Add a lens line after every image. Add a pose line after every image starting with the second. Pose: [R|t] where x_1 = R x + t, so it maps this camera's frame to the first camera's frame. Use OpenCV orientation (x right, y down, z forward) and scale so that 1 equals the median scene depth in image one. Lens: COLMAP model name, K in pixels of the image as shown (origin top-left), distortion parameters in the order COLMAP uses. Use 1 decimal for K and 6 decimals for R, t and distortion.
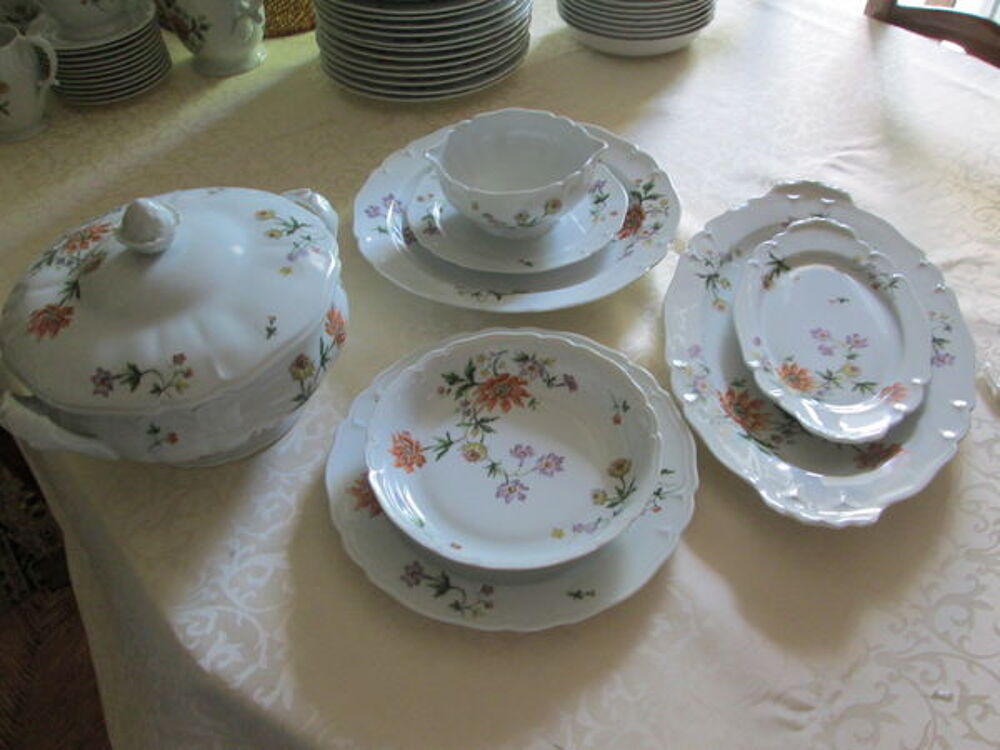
lens RADIAL K [[843.4, 0, 502.5], [0, 843.4, 379.5], [0, 0, 1]] dist [-0.040310, -0.001064]
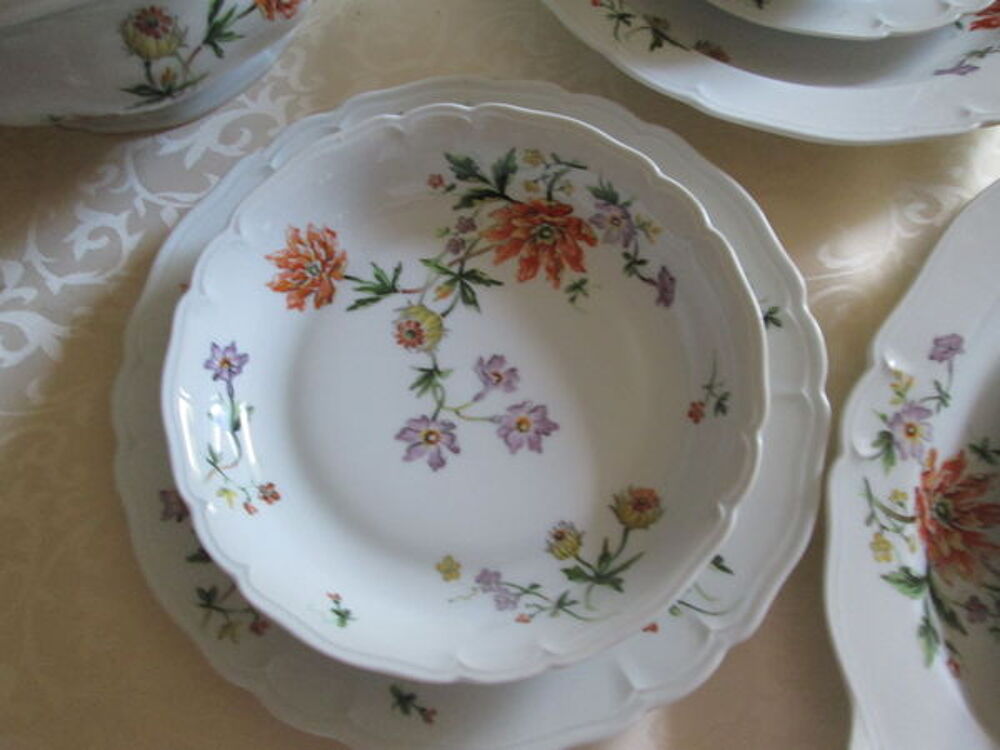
lens RADIAL K [[843.4, 0, 502.5], [0, 843.4, 379.5], [0, 0, 1]] dist [-0.040310, -0.001064]
pose [[0.854129, 0.498467, -0.148305, 0.100794], [-0.392422, 0.804870, 0.445184, -0.136821], [0.341276, -0.322047, 0.883072, 0.528937]]
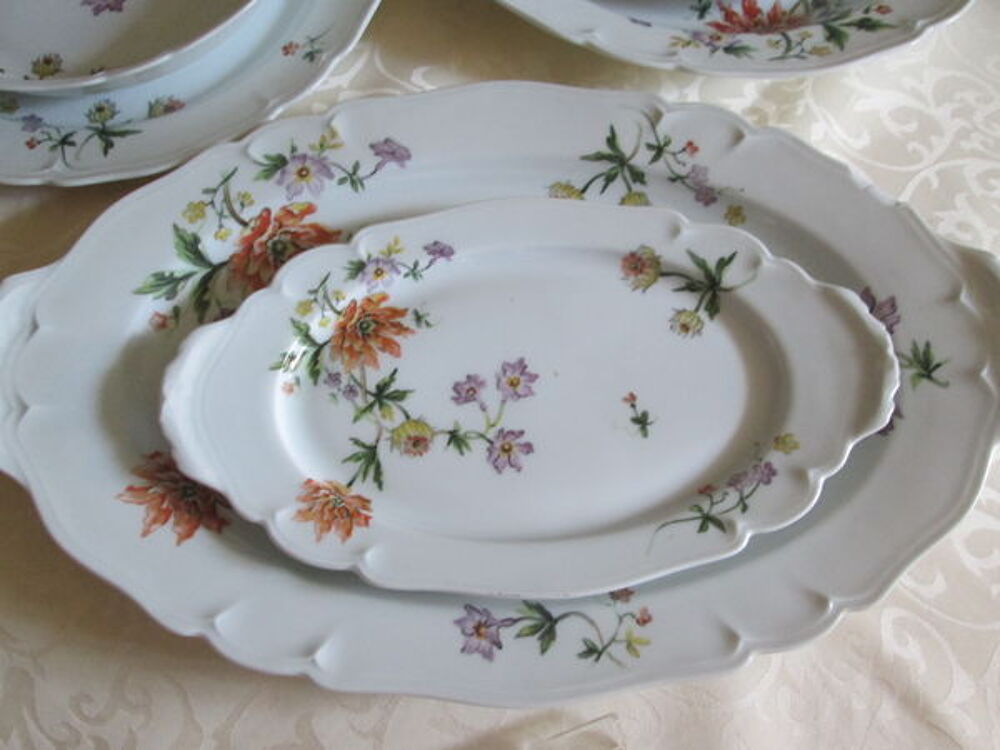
lens RADIAL K [[843.4, 0, 502.5], [0, 843.4, 379.5], [0, 0, 1]] dist [-0.040310, -0.001064]
pose [[0.273476, 0.912114, -0.305384, 0.564032], [-0.731540, 0.403371, 0.549673, -0.329227], [0.624548, 0.073079, 0.777560, 0.689591]]
